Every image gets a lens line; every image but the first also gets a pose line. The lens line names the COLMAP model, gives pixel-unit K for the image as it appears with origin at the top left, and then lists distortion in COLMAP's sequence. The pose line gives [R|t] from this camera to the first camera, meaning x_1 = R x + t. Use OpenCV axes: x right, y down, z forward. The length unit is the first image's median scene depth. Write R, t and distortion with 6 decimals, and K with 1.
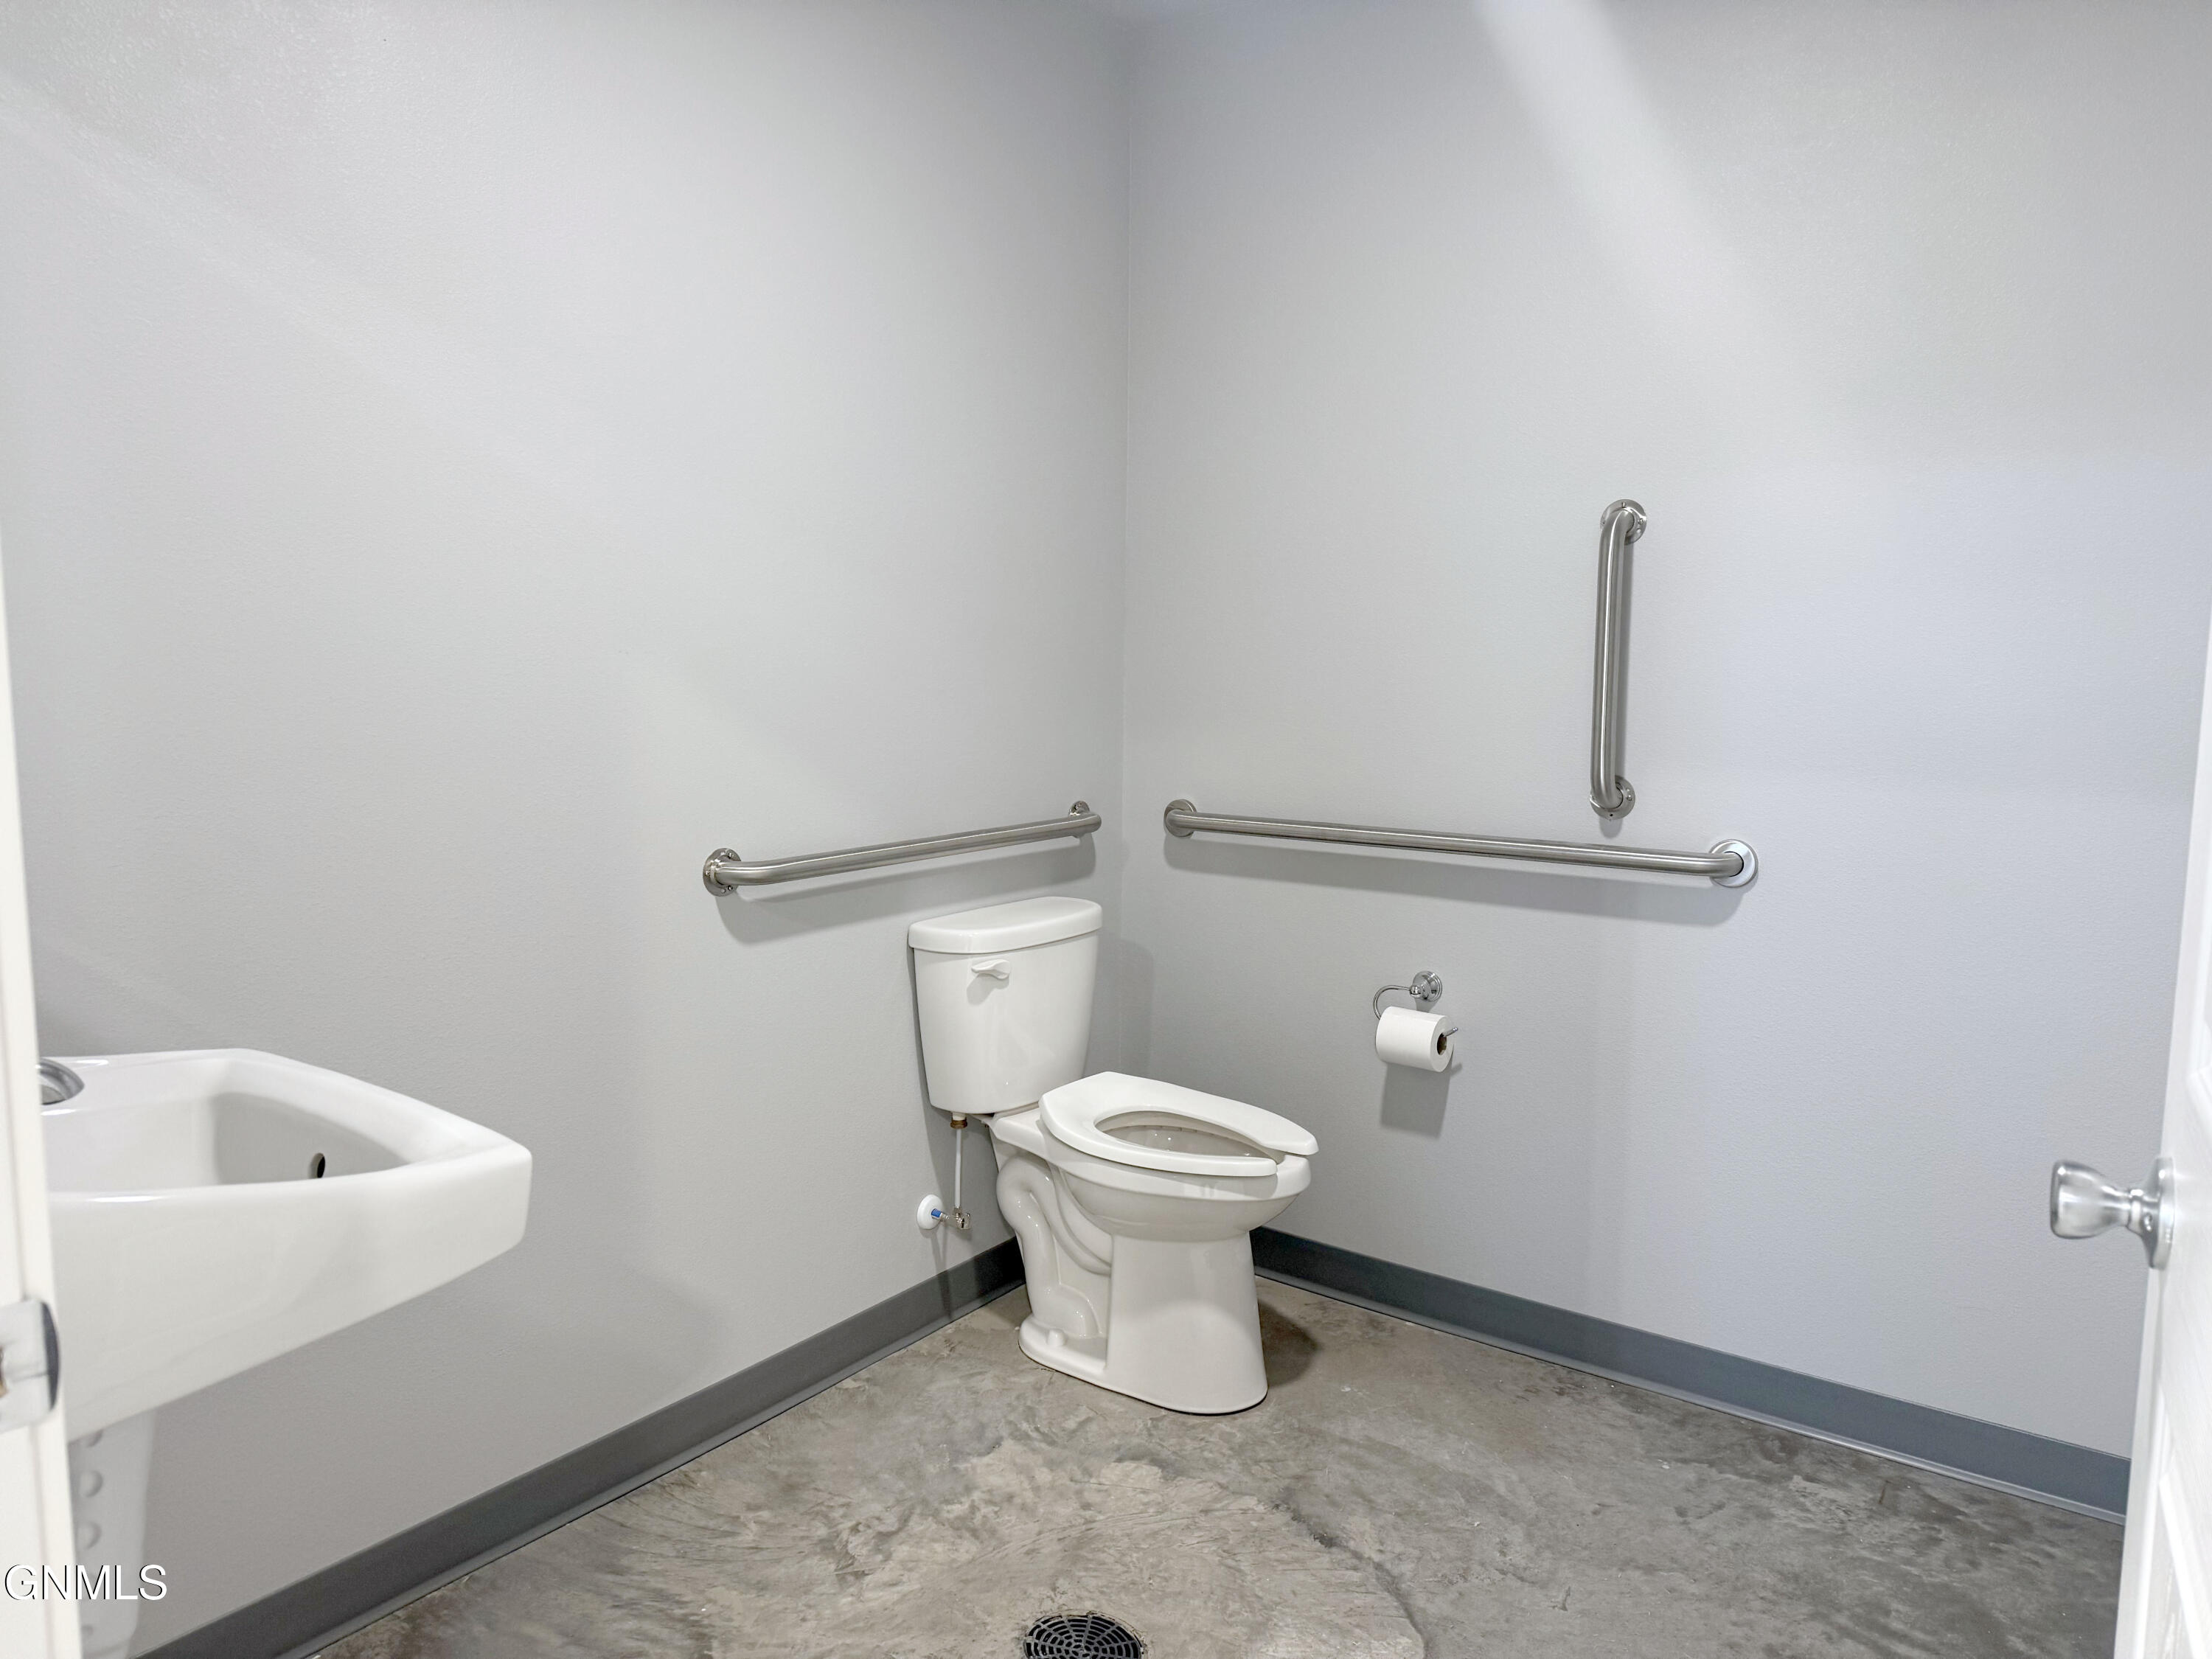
lens RADIAL K [[1560.7, 0, 1115.0], [0, 1560.7, 841.8], [0, 0, 1]] dist [0.086830, -0.034522]
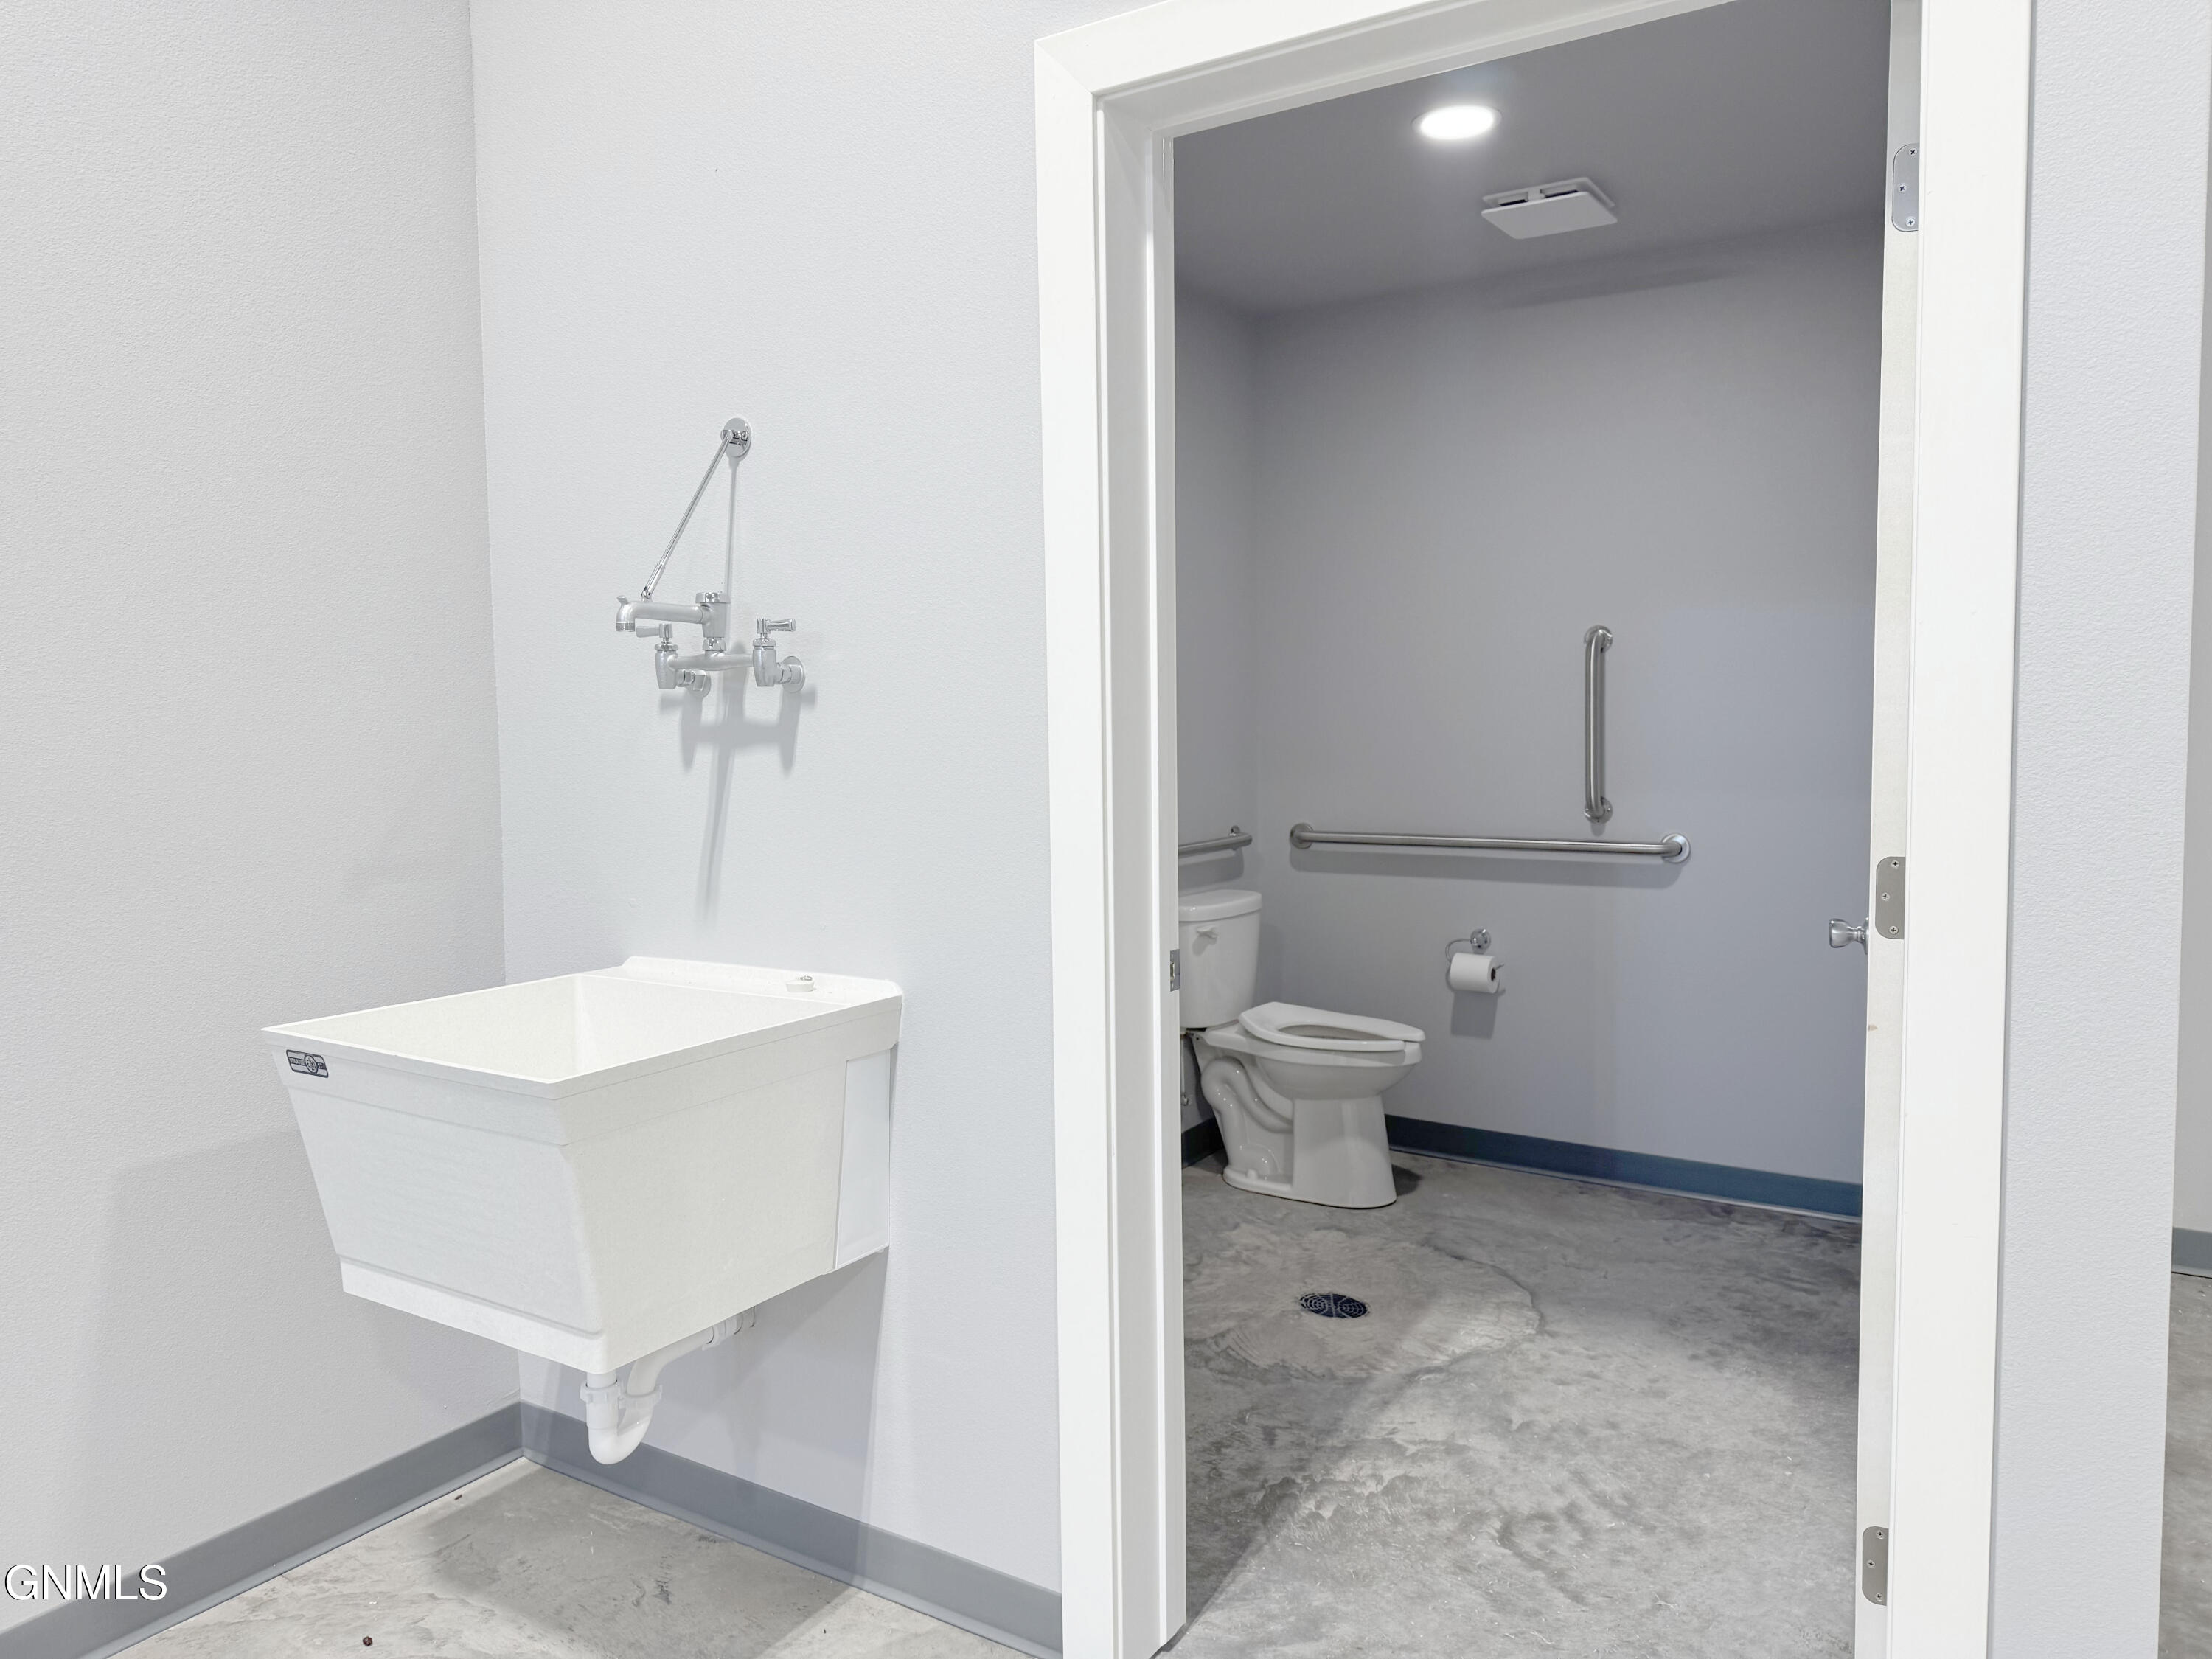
lens RADIAL K [[1560.7, 0, 1096.8], [0, 1560.7, 813.0], [0, 0, 1]] dist [0.086830, -0.034522]
pose [[0.998444, -0.026313, 0.049161, -0.273760], [0.029014, 0.998061, -0.055064, 0.048149], [-0.047617, 0.056405, 0.997272, -0.572767]]
